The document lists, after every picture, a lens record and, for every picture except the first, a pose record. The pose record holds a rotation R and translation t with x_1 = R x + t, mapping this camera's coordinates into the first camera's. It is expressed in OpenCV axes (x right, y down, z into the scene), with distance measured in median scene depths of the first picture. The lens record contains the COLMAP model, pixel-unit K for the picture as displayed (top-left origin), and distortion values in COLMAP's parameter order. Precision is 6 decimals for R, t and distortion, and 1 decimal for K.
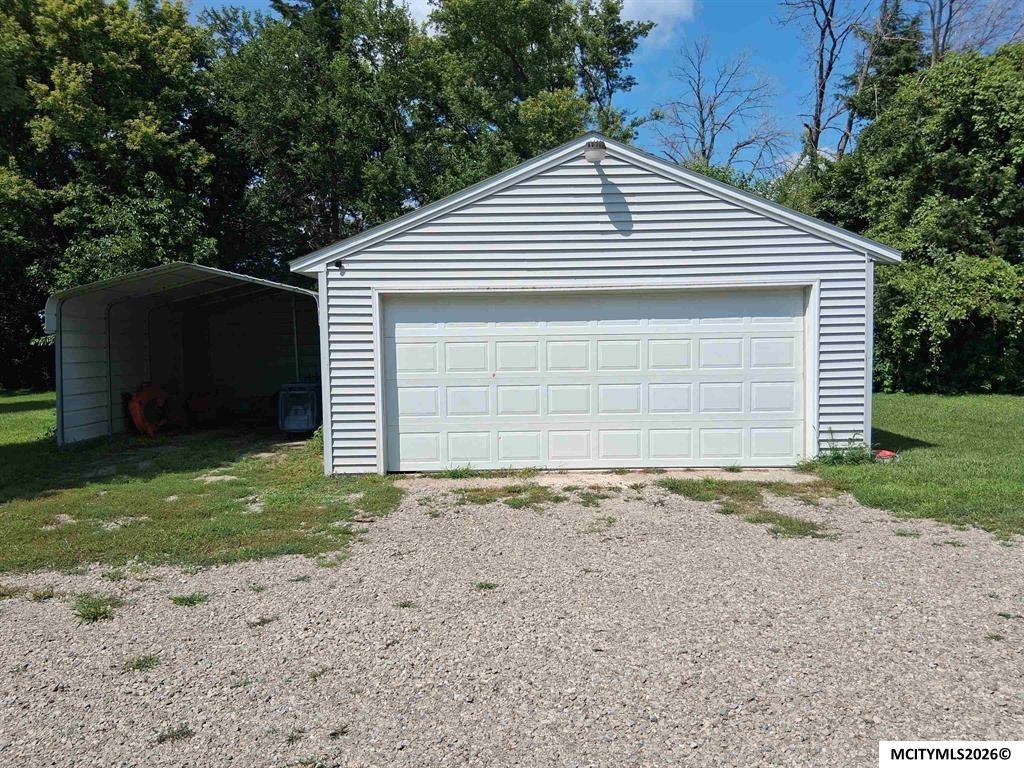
lens RADIAL K [[778.0, 0, 515.5], [0, 778.0, 378.6], [0, 0, 1]] dist [0.045625, -0.085249]
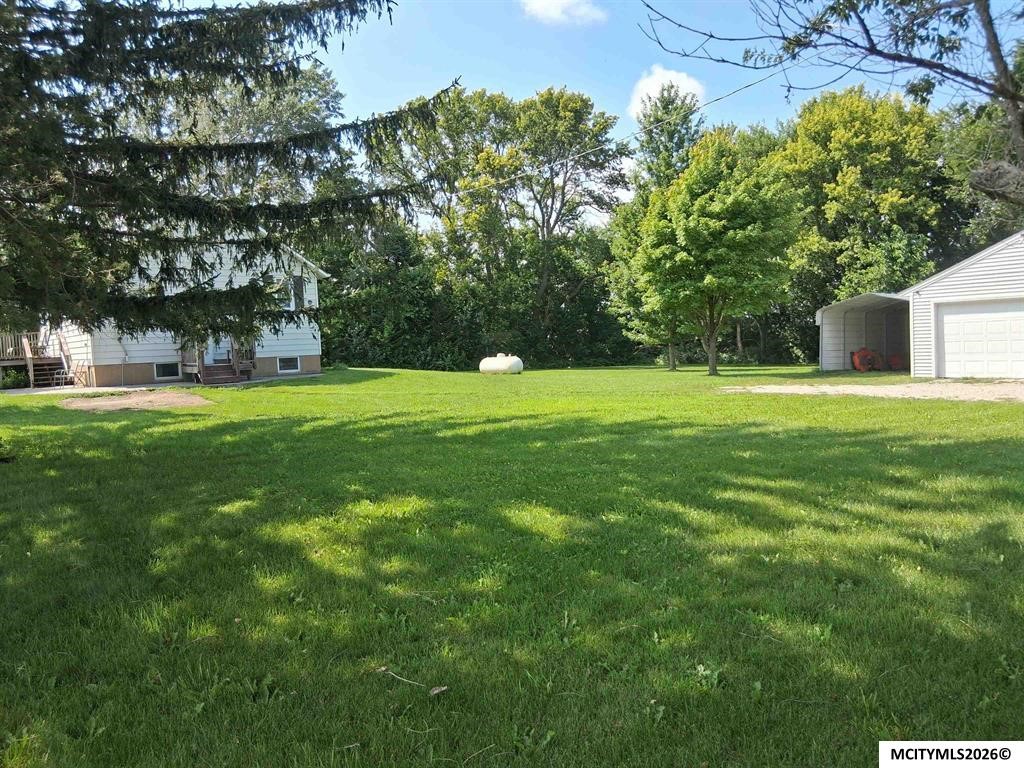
lens RADIAL K [[778.0, 0, 517.8], [0, 778.0, 385.7], [0, 0, 1]] dist [0.045625, -0.085249]
pose [[0.583282, 0.035358, -0.811500, 0.404898], [-0.028161, 0.999332, 0.023300, 0.049059], [0.811782, 0.009262, 0.583888, -0.568285]]
